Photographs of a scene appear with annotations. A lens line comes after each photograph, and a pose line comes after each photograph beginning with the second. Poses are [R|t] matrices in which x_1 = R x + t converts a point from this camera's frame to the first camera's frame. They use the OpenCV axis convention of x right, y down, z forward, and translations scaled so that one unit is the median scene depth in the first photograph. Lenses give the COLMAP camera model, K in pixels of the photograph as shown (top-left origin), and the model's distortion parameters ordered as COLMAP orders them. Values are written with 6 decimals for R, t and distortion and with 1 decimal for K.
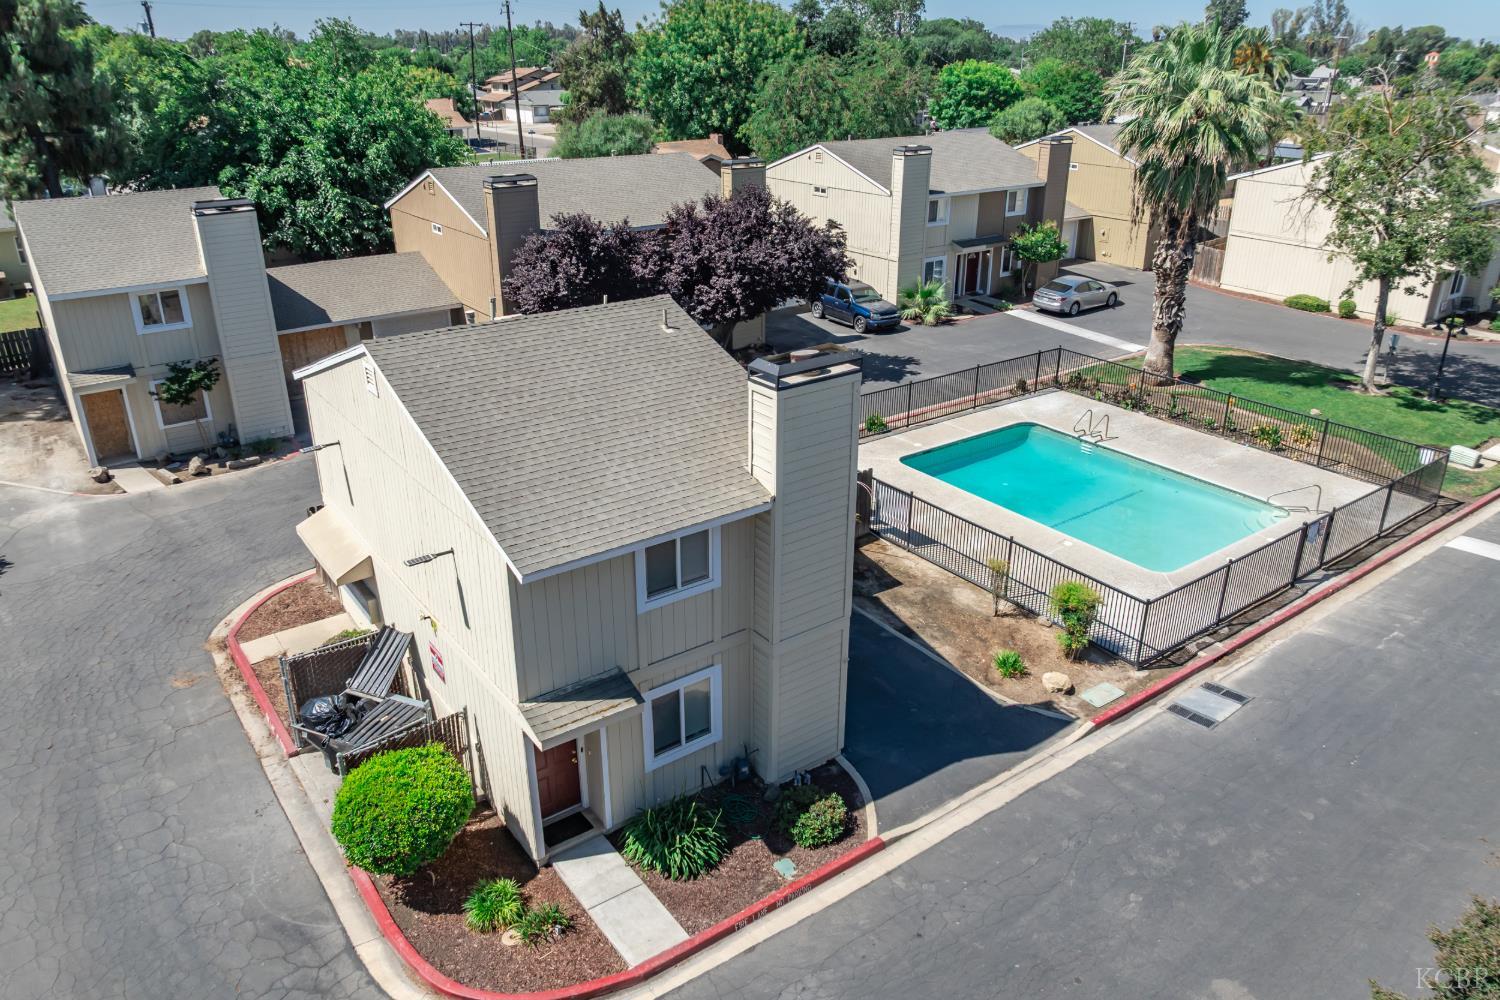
lens RADIAL K [[1059.1, 0, 756.2], [0, 1059.1, 502.7], [0, 0, 1]] dist [-0.049481, 0.019634]
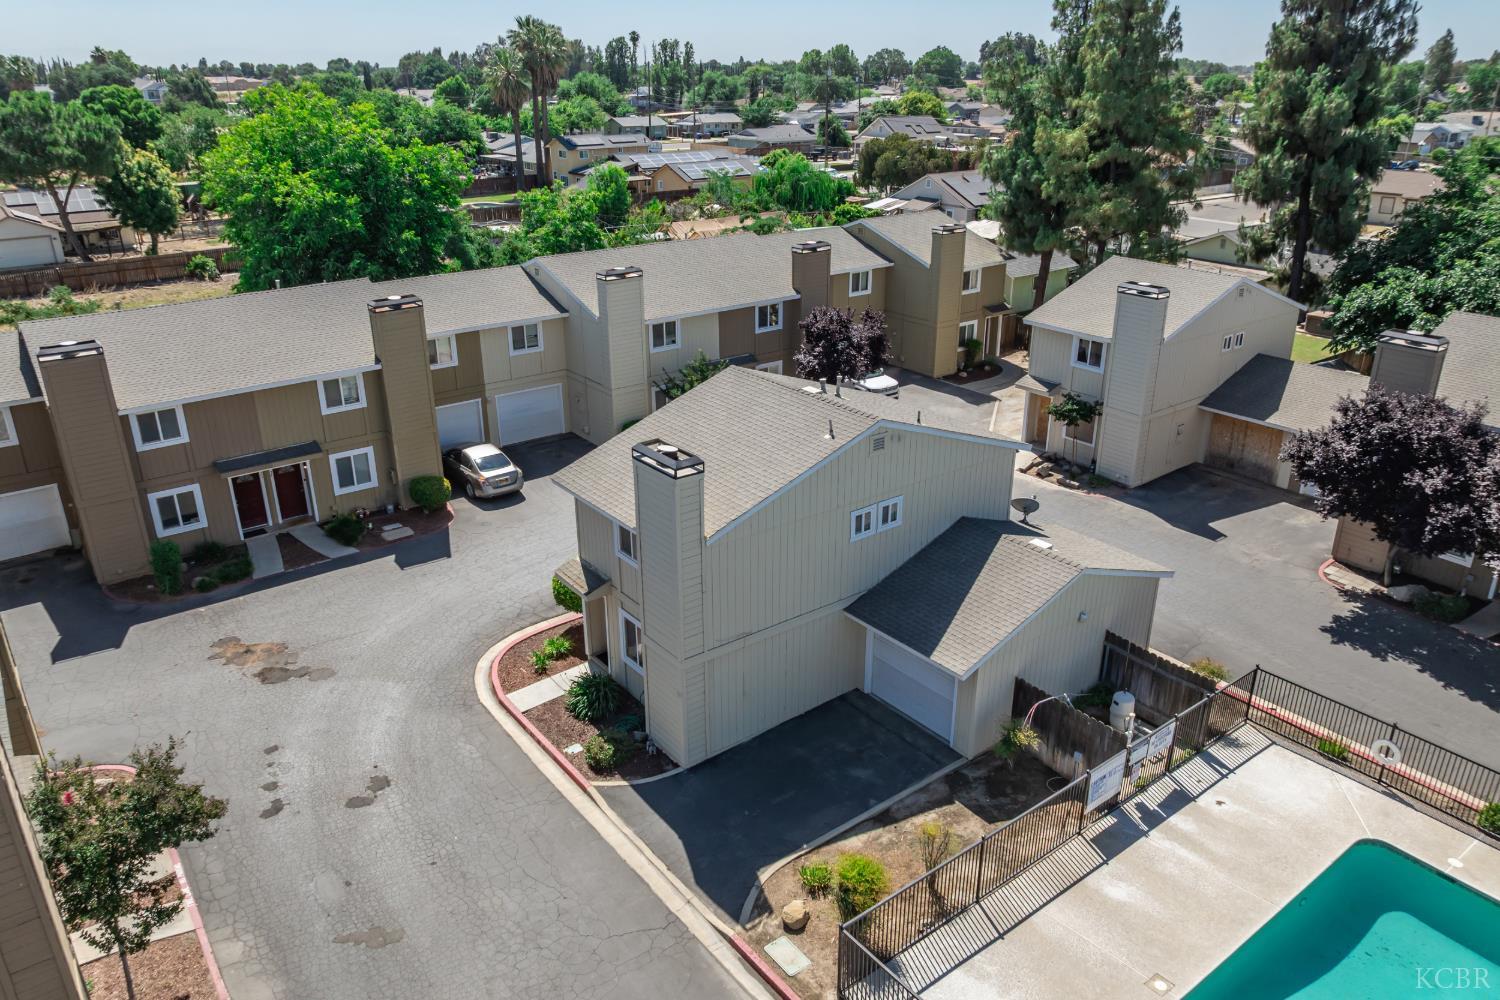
lens RADIAL K [[1059.1, 0, 745.3], [0, 1059.1, 498.1], [0, 0, 1]] dist [-0.049481, 0.019634]
pose [[0.007839, 0.378980, -0.925372, 0.659536], [-0.396213, 0.850836, 0.345098, -0.294618], [0.918125, 0.363939, 0.156826, 0.438371]]
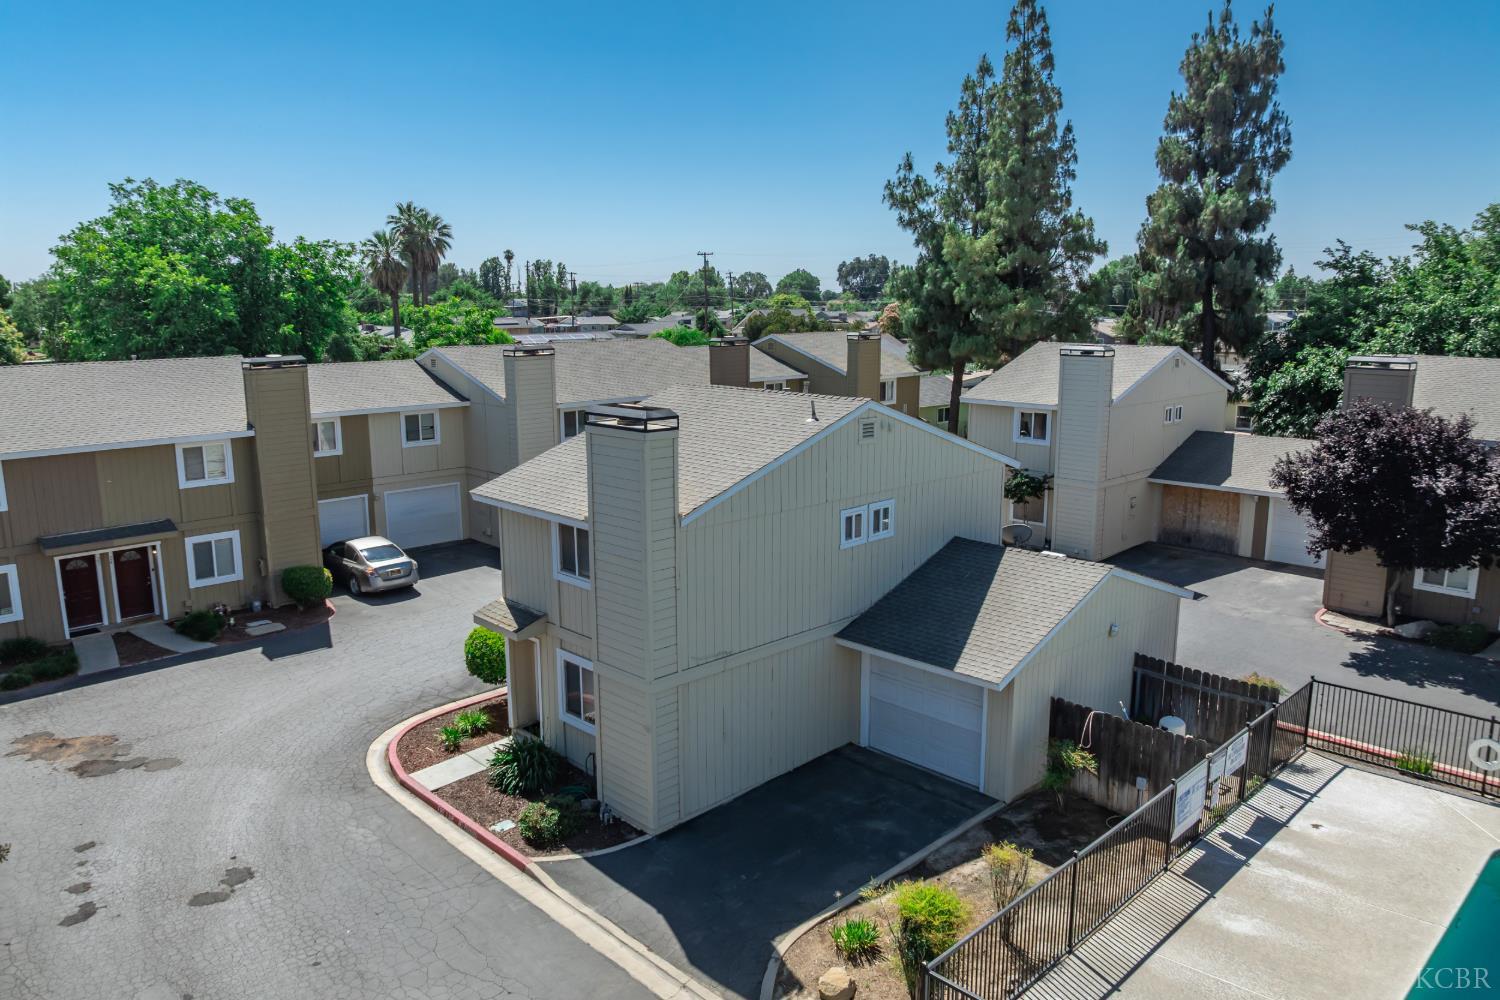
lens RADIAL K [[1059.1, 0, 746.9], [0, 1059.1, 496.0], [0, 0, 1]] dist [-0.049481, 0.019634]
pose [[0.132267, 0.180552, -0.974631, 0.574280], [-0.394157, 0.911767, 0.115416, -0.113611], [0.909476, 0.368892, 0.191763, 0.453828]]
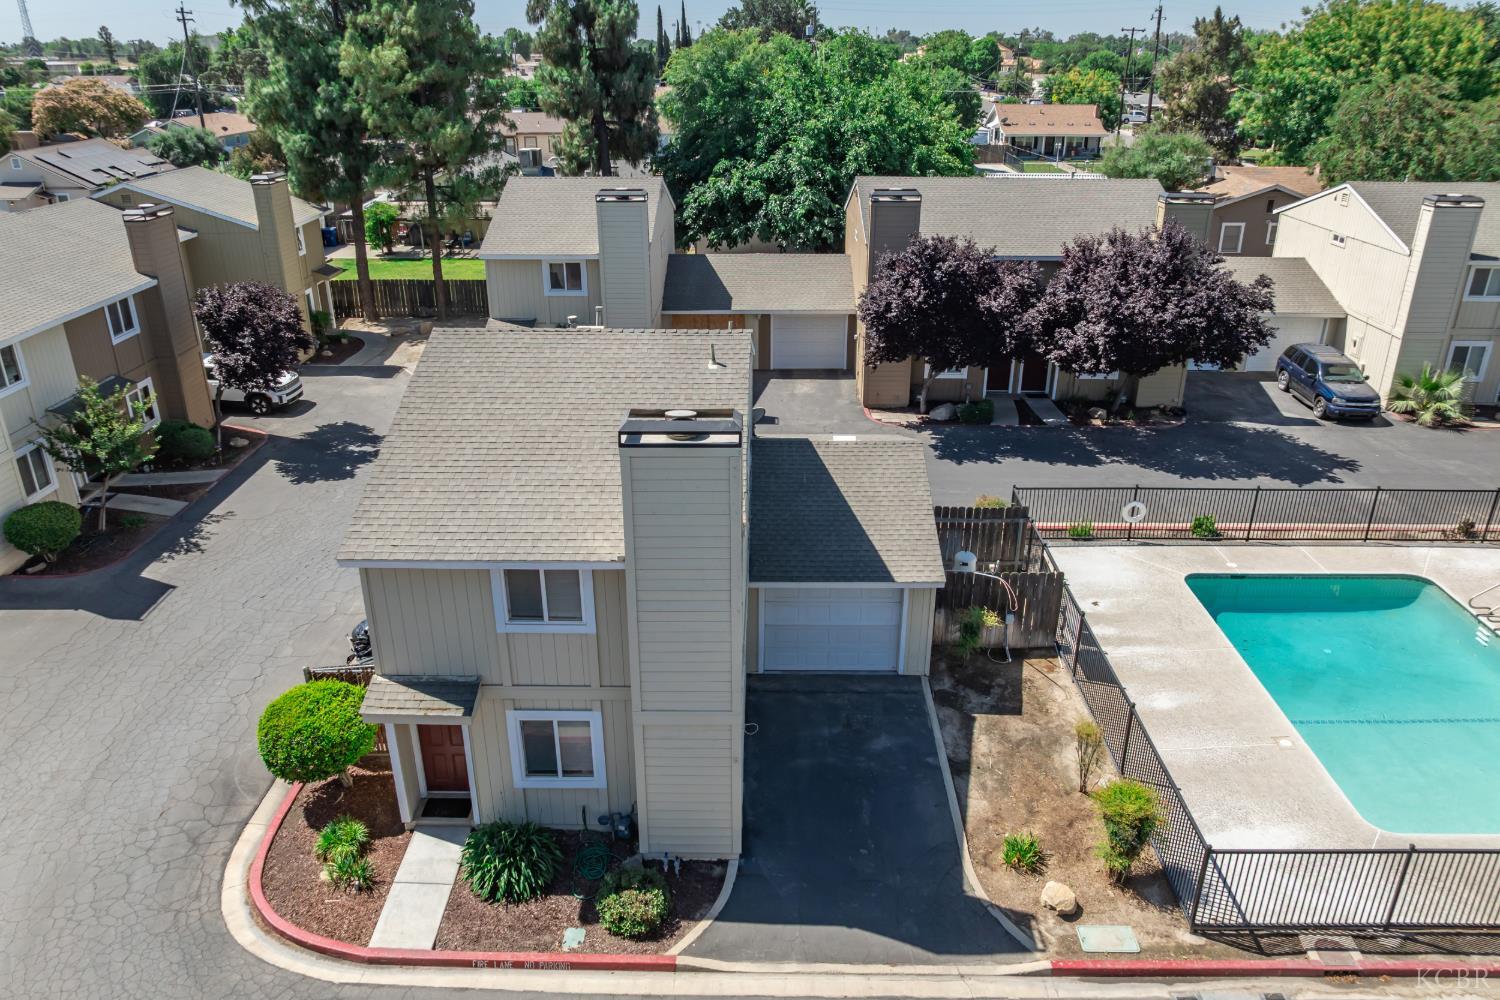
lens RADIAL K [[1059.1, 0, 752.9], [0, 1059.1, 501.3], [0, 0, 1]] dist [-0.049481, 0.019634]
pose [[0.795981, 0.239905, -0.555751, 0.301135], [-0.241431, 0.967746, 0.071962, -0.072502], [0.555090, 0.076895, 0.828228, 0.140547]]
